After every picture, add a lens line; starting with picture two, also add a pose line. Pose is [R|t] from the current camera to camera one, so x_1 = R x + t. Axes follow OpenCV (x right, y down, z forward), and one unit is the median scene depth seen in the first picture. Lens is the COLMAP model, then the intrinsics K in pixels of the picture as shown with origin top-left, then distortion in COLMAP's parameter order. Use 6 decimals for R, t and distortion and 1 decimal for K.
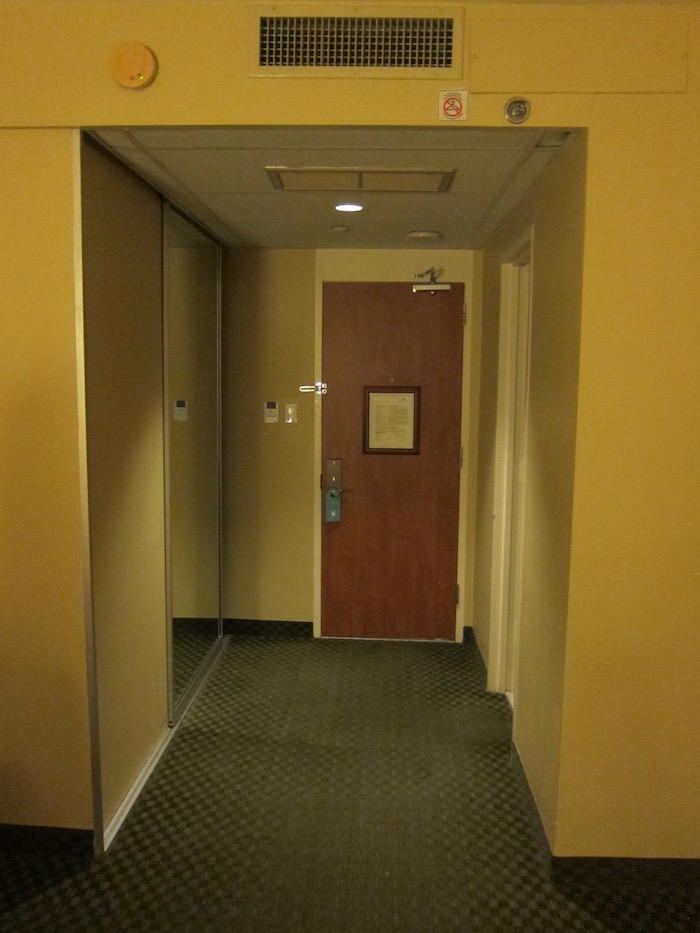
lens RADIAL K [[800.5, 0, 351.7], [0, 800.5, 463.2], [0, 0, 1]] dist [-0.024691, 0.014231]
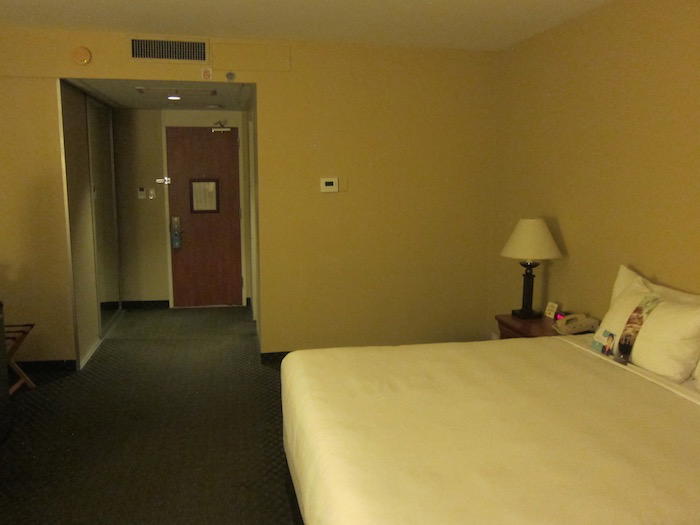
lens RADIAL K [[600.6, 0, 345.0], [0, 600.6, 265.5], [0, 0, 1]] dist [-0.024691, 0.014231]
pose [[0.973408, -0.045143, 0.224585, 0.048083], [0.035699, 0.998306, 0.045940, 0.064921], [-0.226278, -0.036701, 0.973371, -0.560068]]
